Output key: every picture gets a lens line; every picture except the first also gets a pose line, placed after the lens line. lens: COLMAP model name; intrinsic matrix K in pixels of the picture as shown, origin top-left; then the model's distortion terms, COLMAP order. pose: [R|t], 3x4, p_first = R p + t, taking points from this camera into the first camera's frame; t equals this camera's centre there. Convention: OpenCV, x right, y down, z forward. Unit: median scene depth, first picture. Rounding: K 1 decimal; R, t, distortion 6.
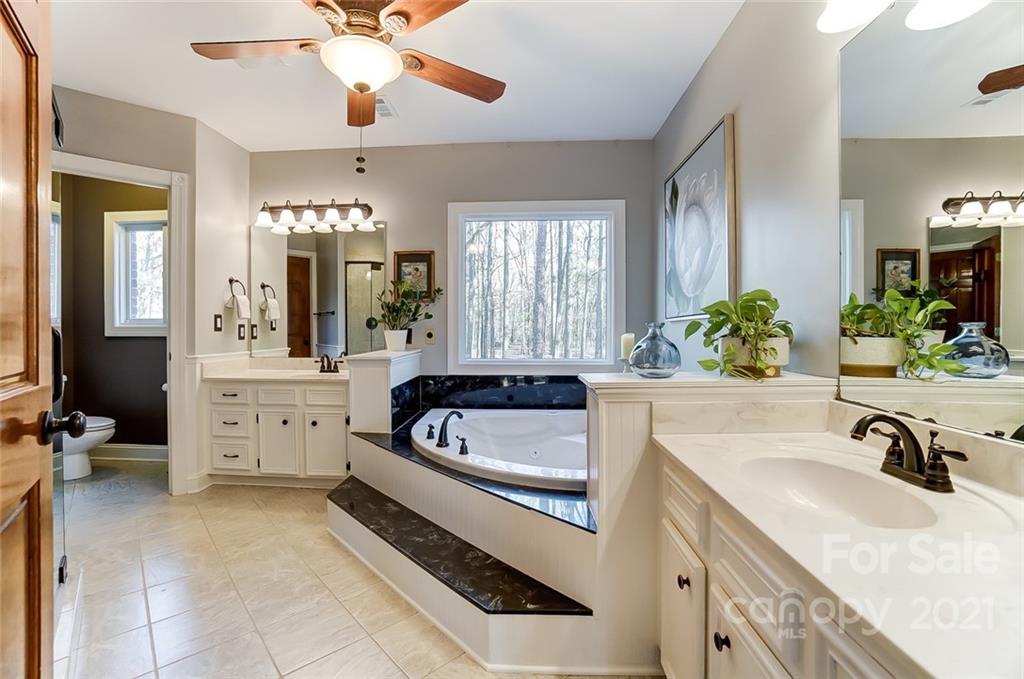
lens RADIAL K [[449.5, 0, 500.3], [0, 449.5, 343.9], [0, 0, 1]] dist [-0.063111, 0.022520]
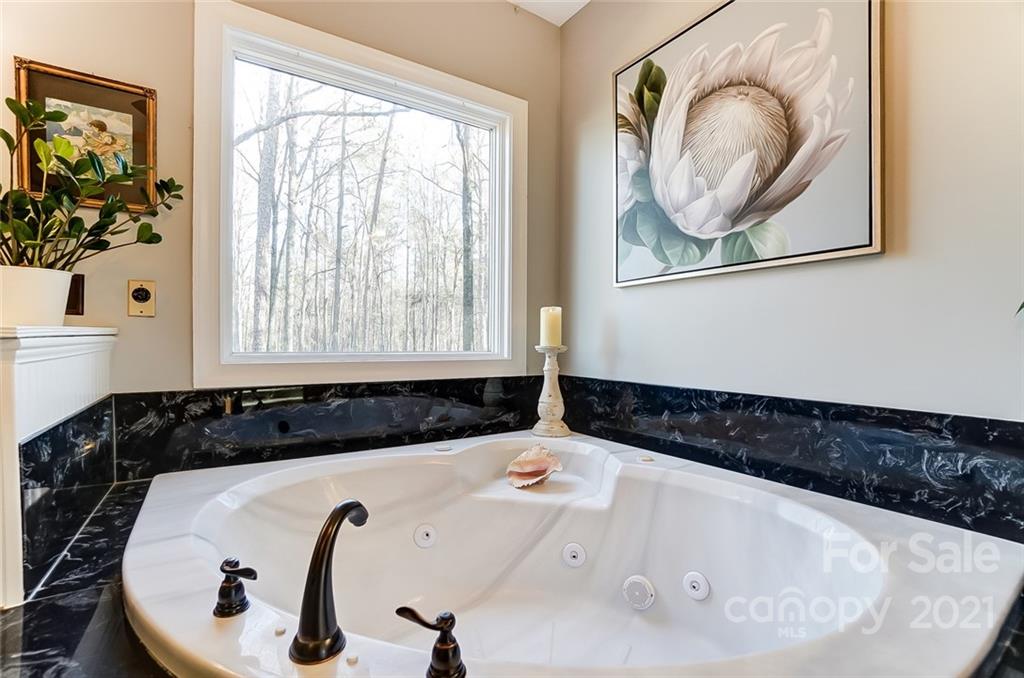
lens RADIAL K [[452.3, 0, 504.4], [0, 452.3, 356.8], [0, 0, 1]] dist [-0.069589, 0.021431]
pose [[0.805735, -0.015002, 0.592086, -0.134965], [0.010627, 0.999884, 0.010874, 0.038955], [-0.592181, -0.002470, 0.805801, 0.518039]]
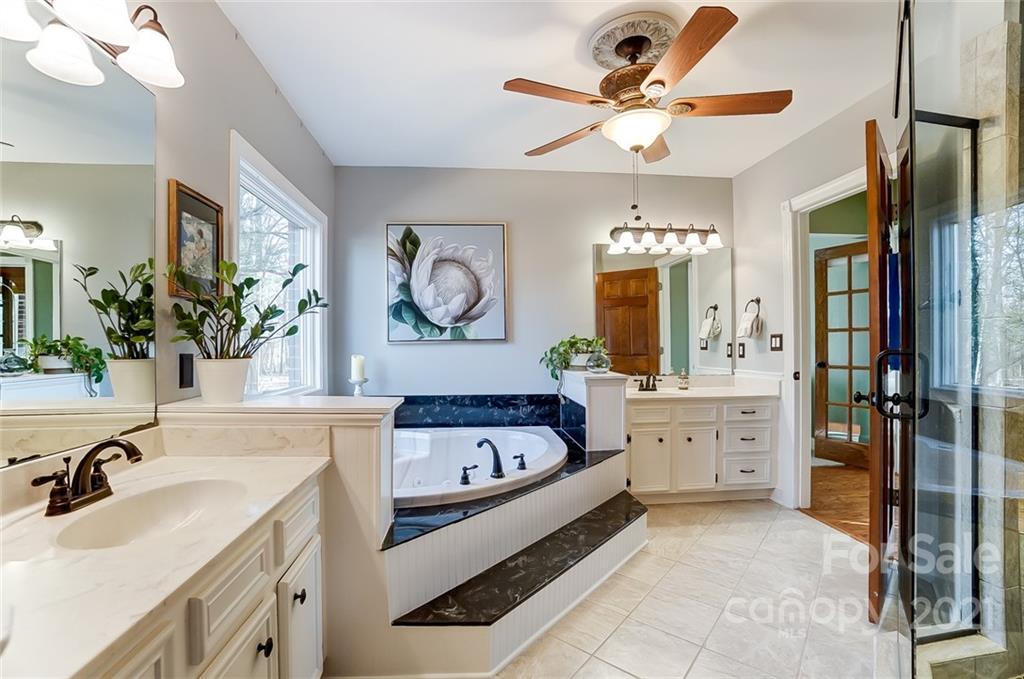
lens RADIAL K [[449.5, 0, 500.3], [0, 449.5, 343.9], [0, 0, 1]] dist [-0.063111, 0.022520]
pose [[-0.139442, 0.002947, 0.990226, -0.756709], [0.029841, 0.999554, 0.001227, -0.038030], [-0.989780, 0.029720, -0.139468, 0.794718]]
